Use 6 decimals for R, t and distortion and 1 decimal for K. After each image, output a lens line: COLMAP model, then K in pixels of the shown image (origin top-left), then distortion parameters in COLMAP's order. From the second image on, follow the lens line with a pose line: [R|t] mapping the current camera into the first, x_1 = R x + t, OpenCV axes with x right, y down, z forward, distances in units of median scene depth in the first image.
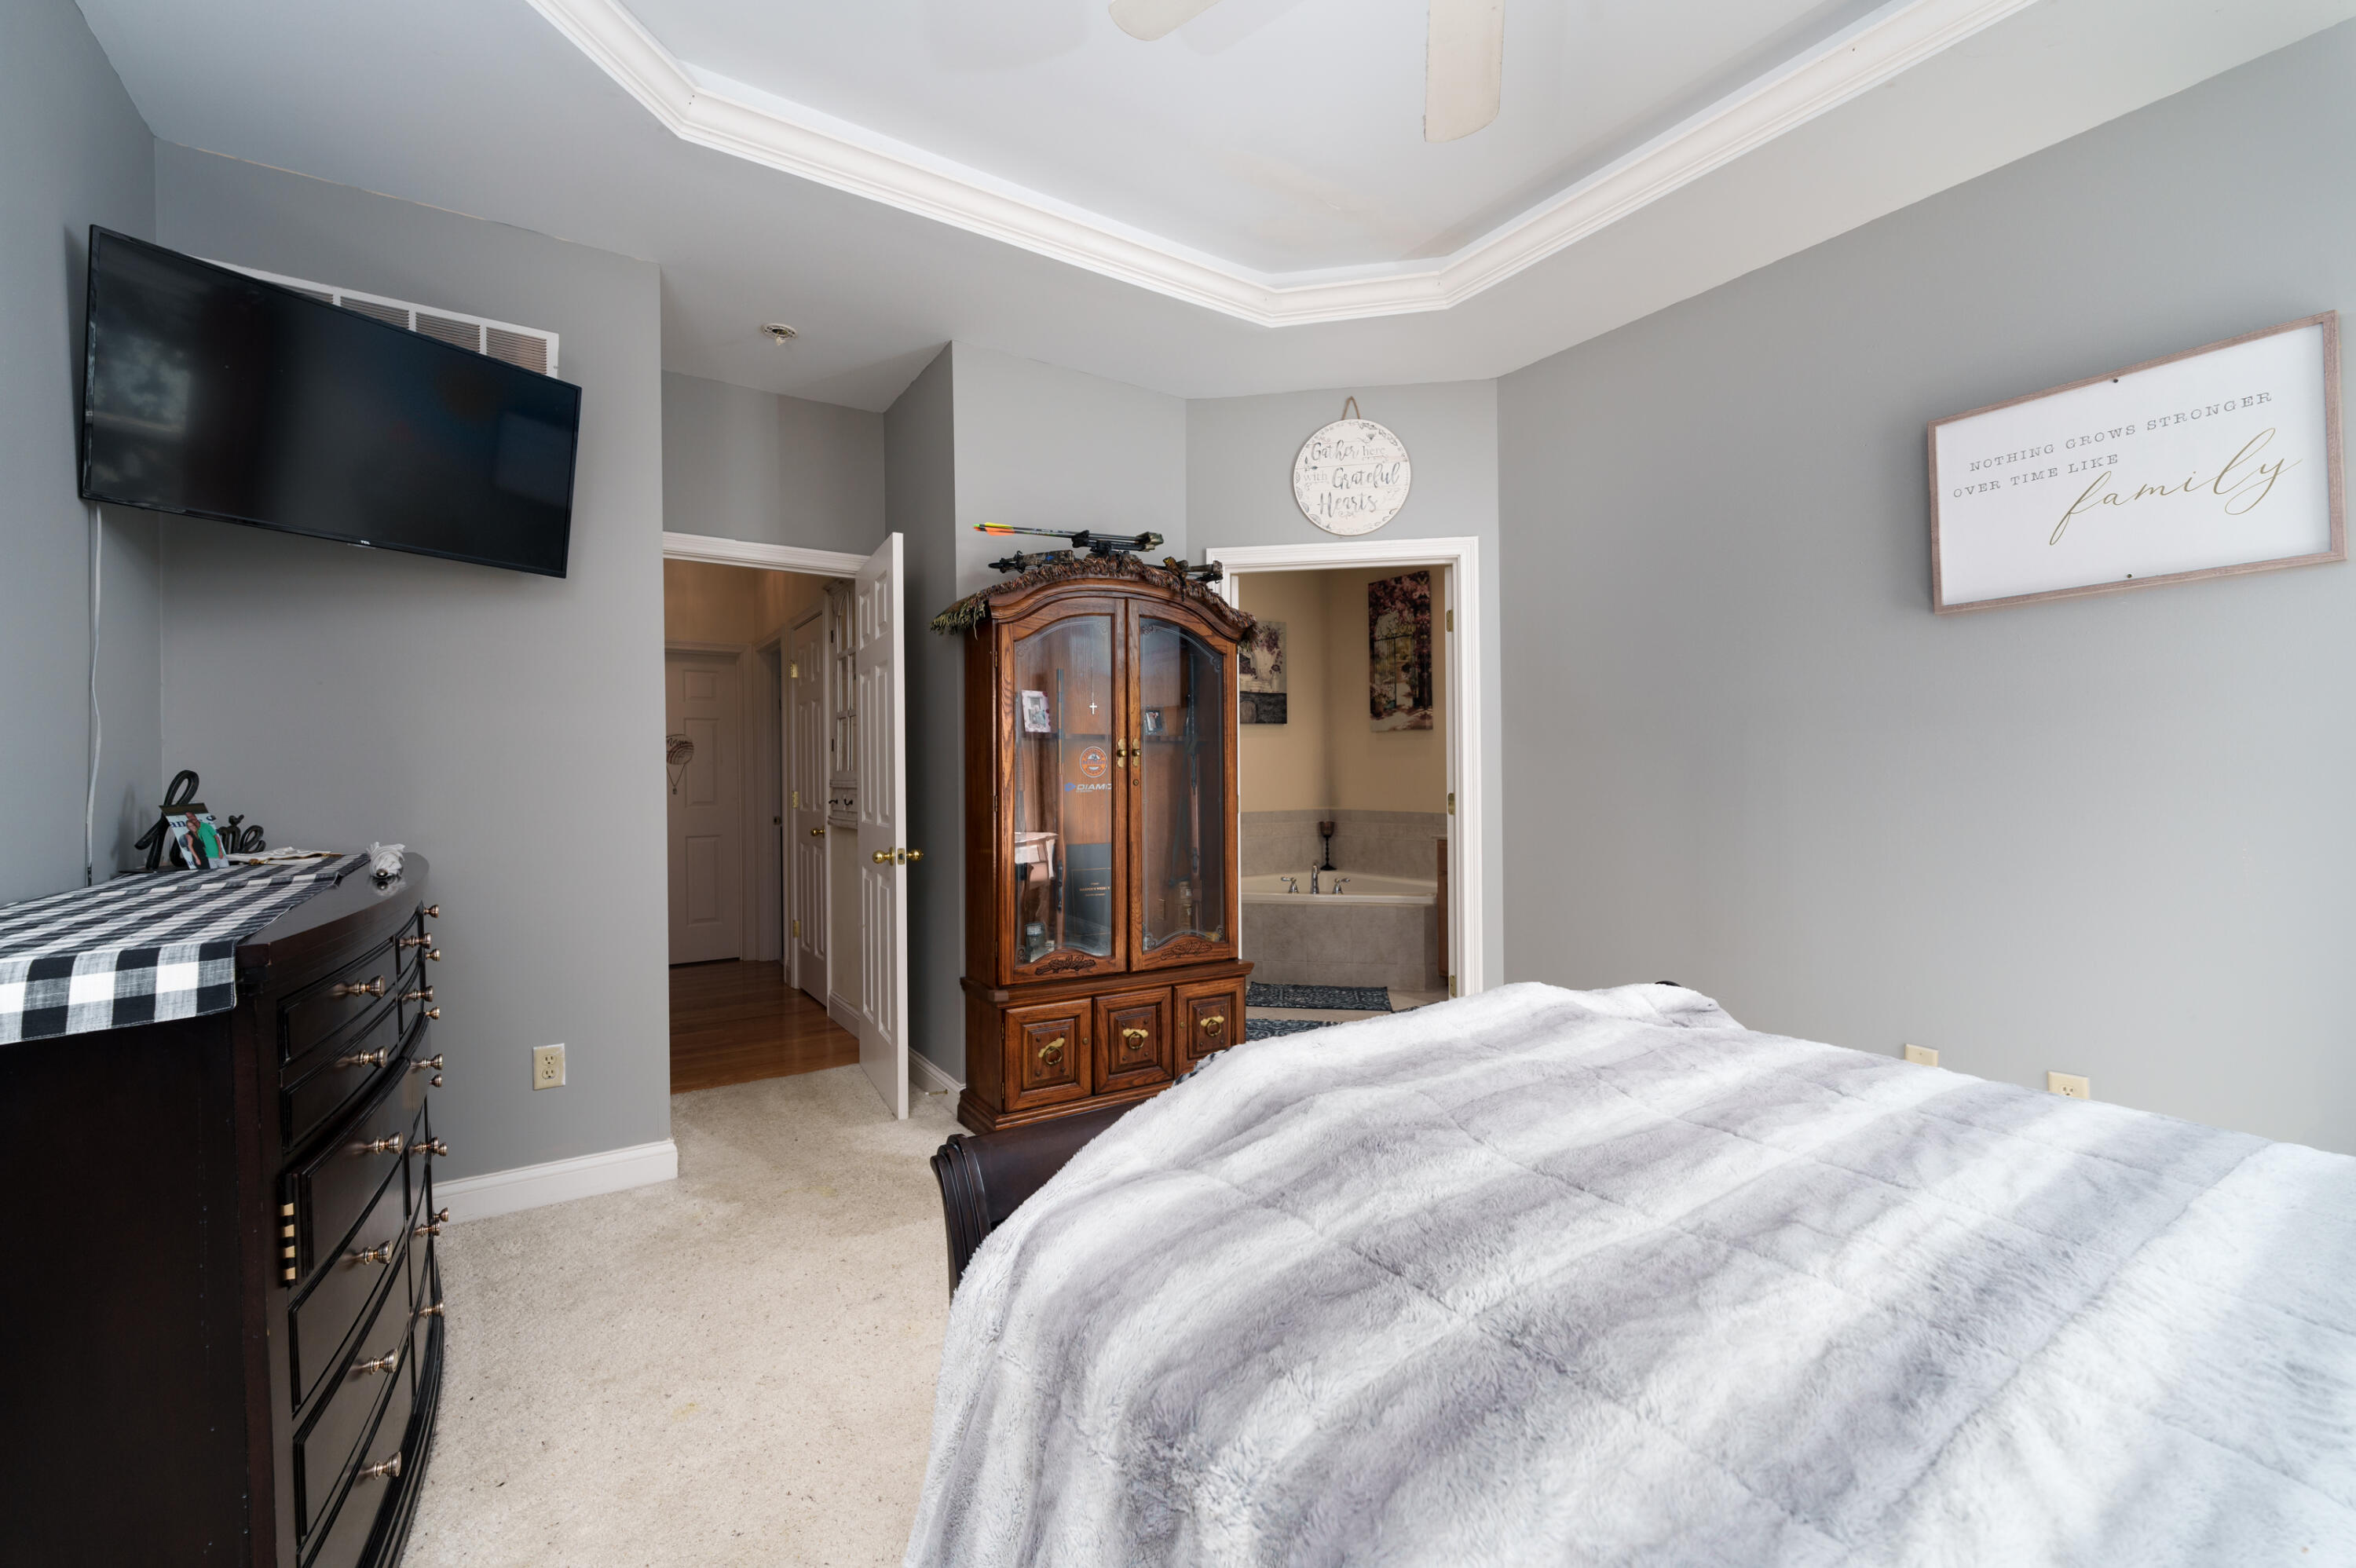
lens RADIAL K [[959.9, 0, 1177.0], [0, 959.9, 778.6], [0, 0, 1]] dist [0.000191, 0.000001]
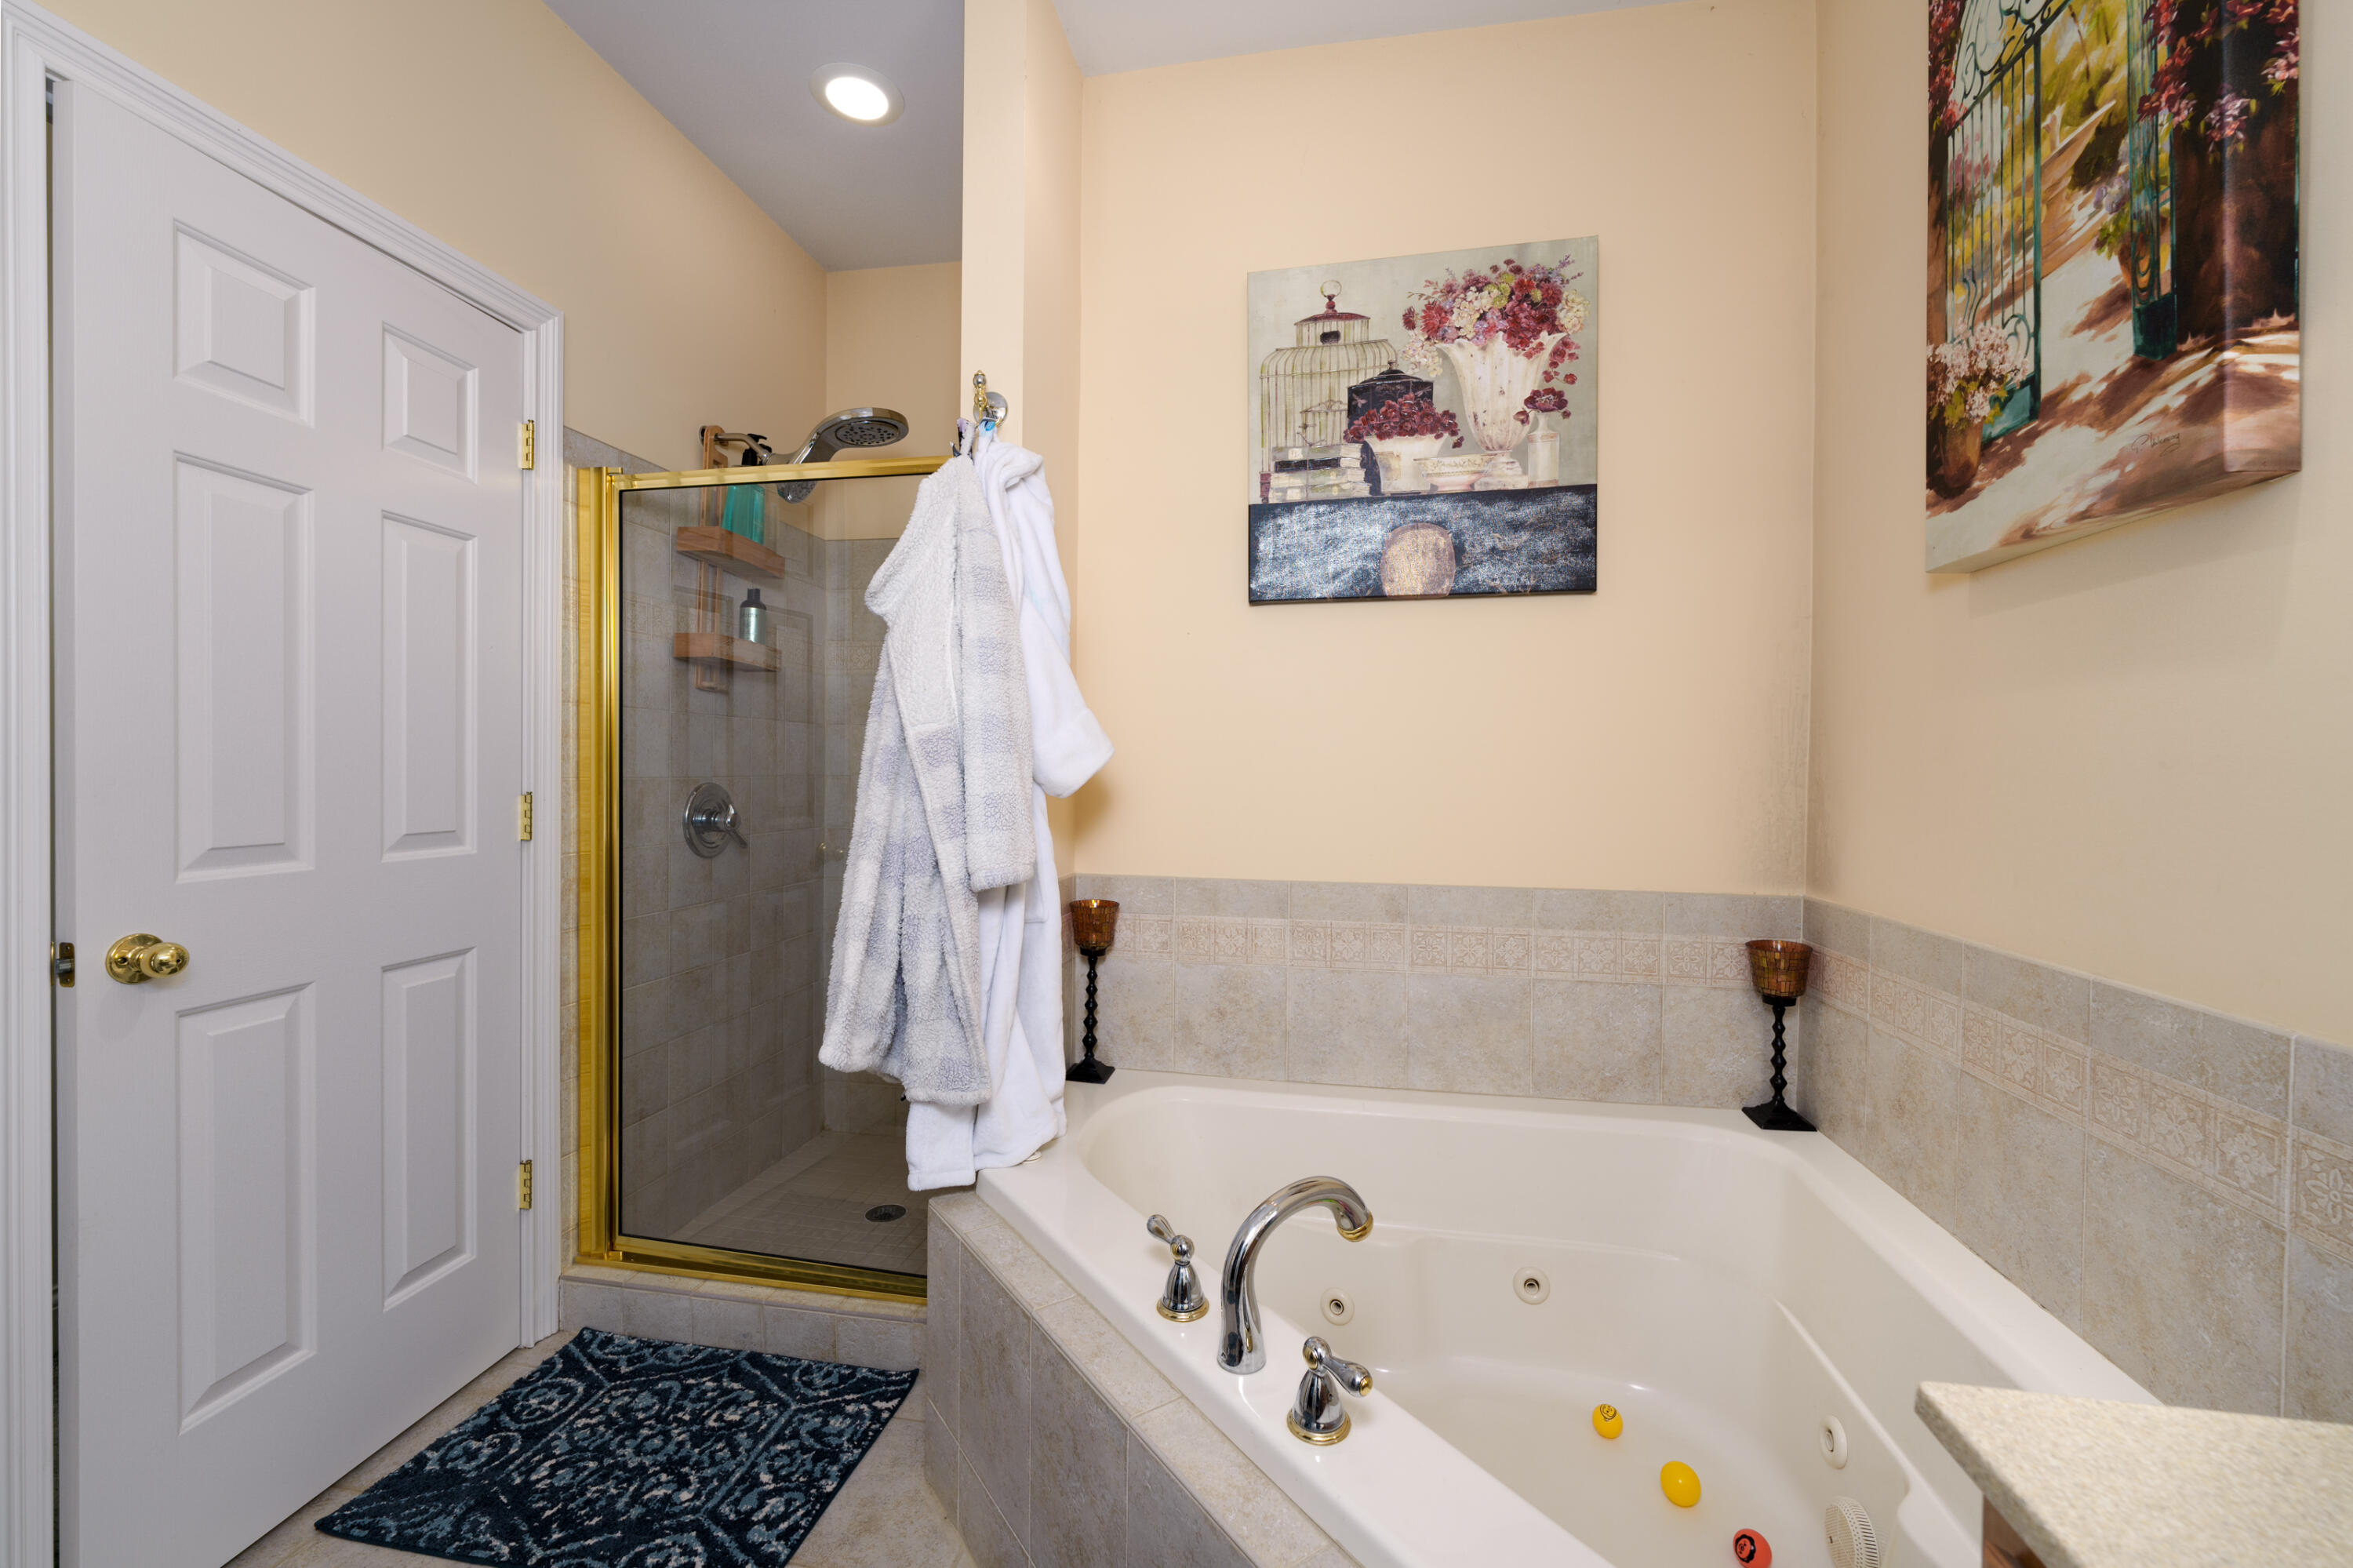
lens RADIAL K [[943.8, 0, 1177.4], [0, 943.8, 780.3], [0, 0, 1]] dist [-0.002469, -0.000130]
pose [[0.712450, 0.026692, -0.701215, 0.231731], [-0.017134, 0.999640, 0.020644, -0.004004], [0.701514, -0.002693, 0.712651, 0.731256]]
